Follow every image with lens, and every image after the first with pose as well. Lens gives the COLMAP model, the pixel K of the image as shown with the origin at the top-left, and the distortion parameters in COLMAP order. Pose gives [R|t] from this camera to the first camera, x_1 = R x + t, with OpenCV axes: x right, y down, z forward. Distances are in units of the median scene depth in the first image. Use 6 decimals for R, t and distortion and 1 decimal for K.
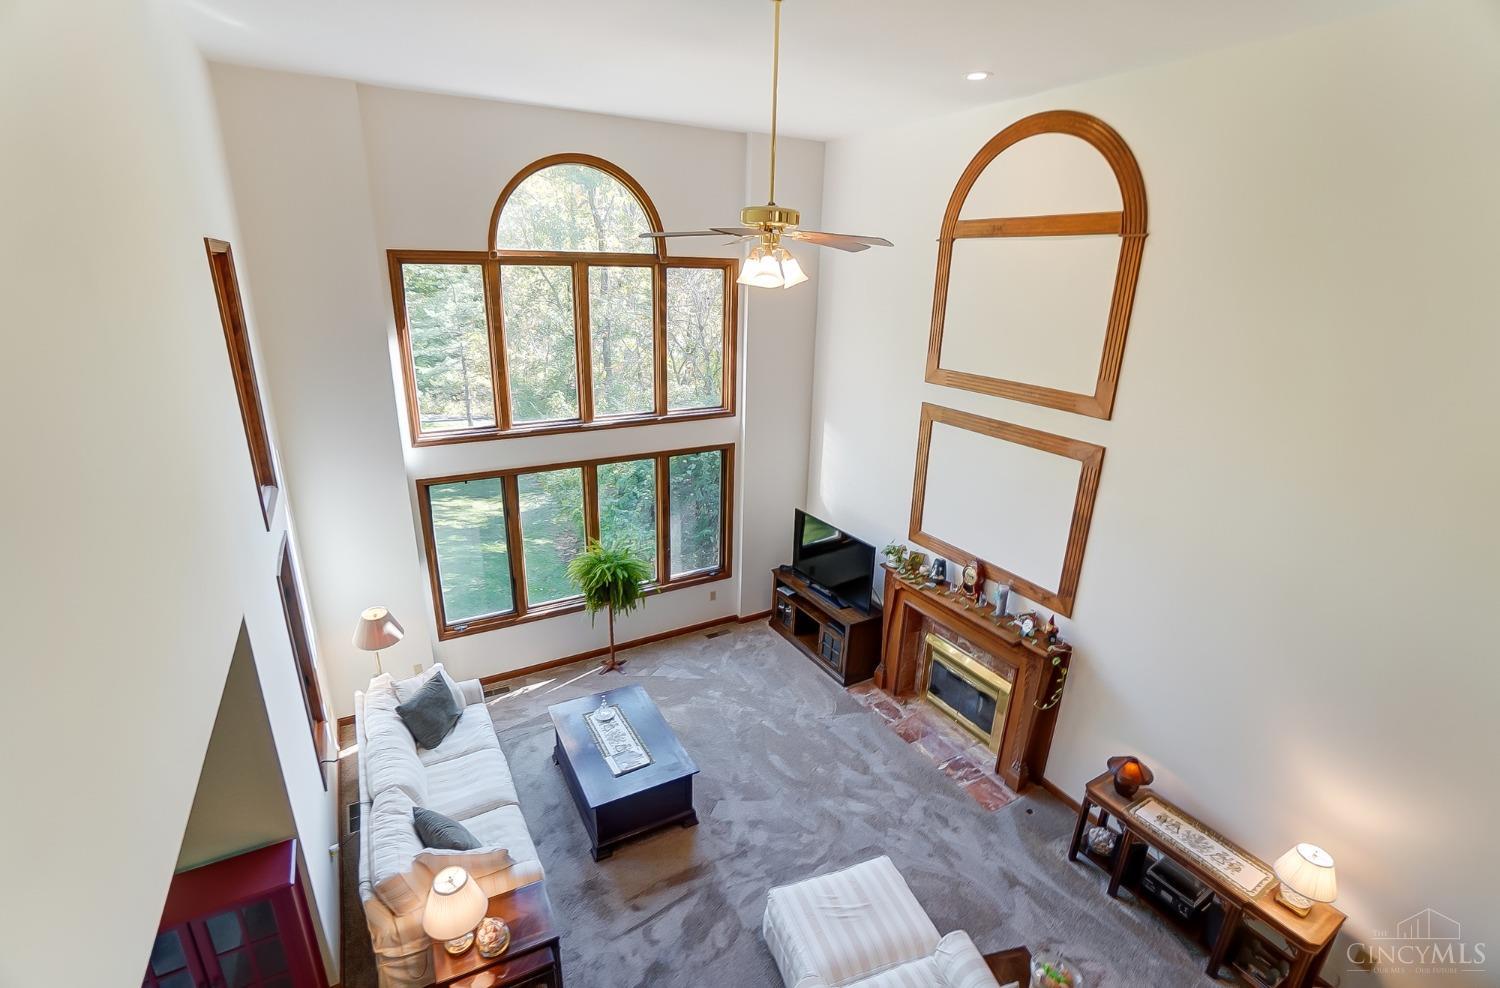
lens RADIAL K [[648.4, 0, 709.9], [0, 648.4, 493.6], [0, 0, 1]] dist [-0.089932, 0.000011]
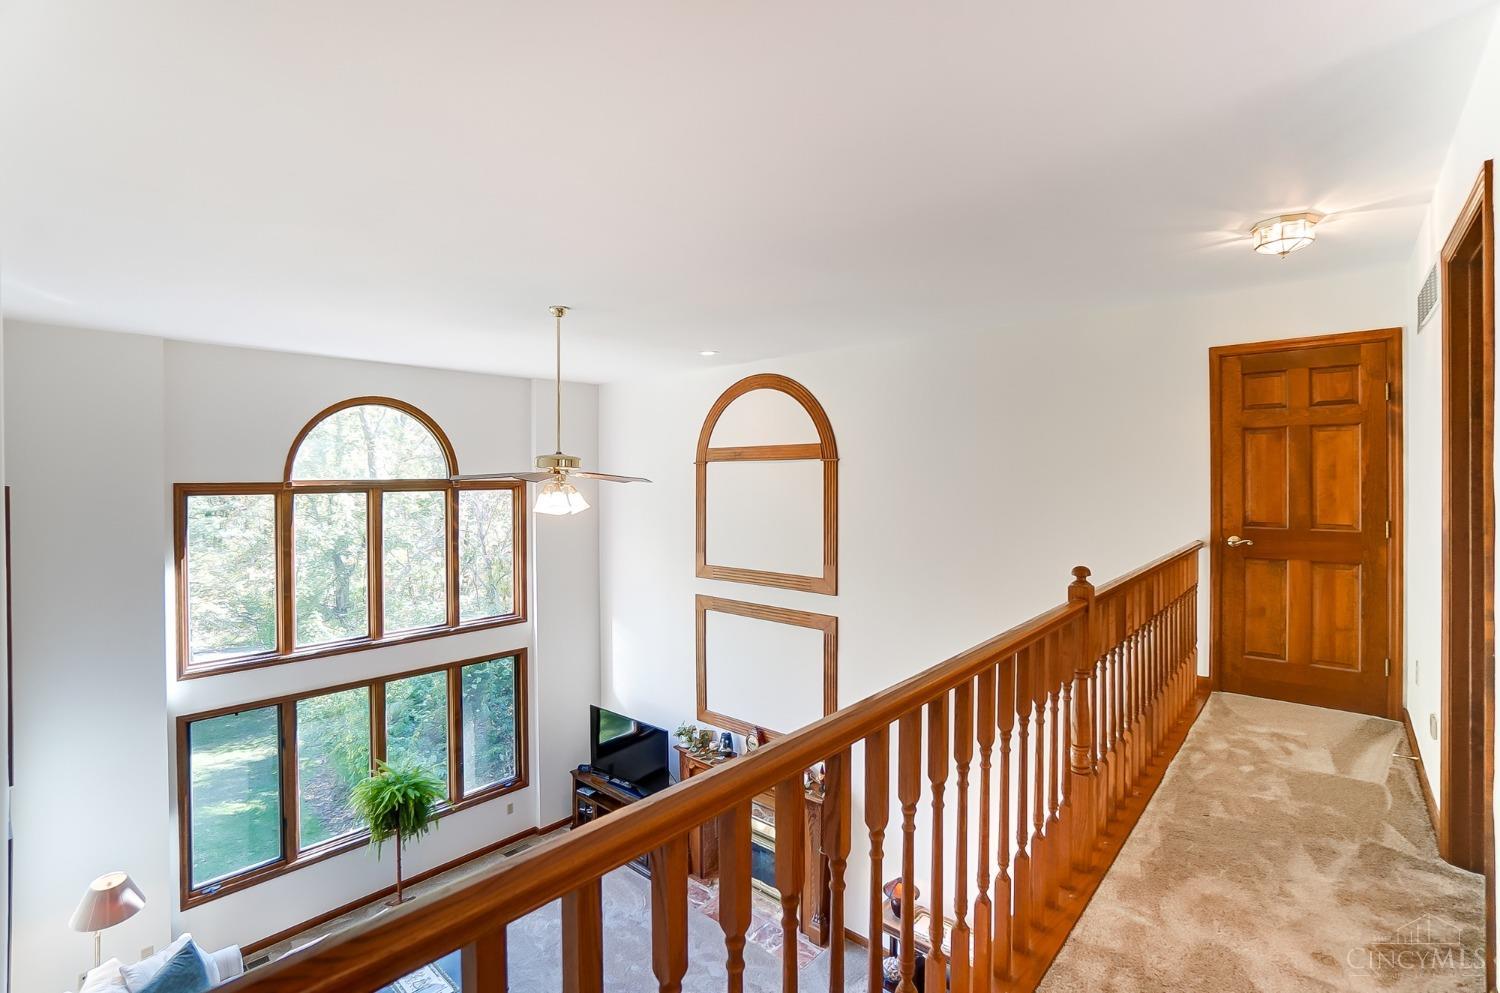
lens RADIAL K [[675.3, 0, 750.0], [0, 675.3, 496.5], [0, 0, 1]] dist [-0.000044, 0.000249]
pose [[0.929214, -0.020500, 0.368974, -0.030967], [0.126865, 0.955475, -0.266409, 0.031325], [-0.347084, 0.294361, 0.890441, -0.209320]]
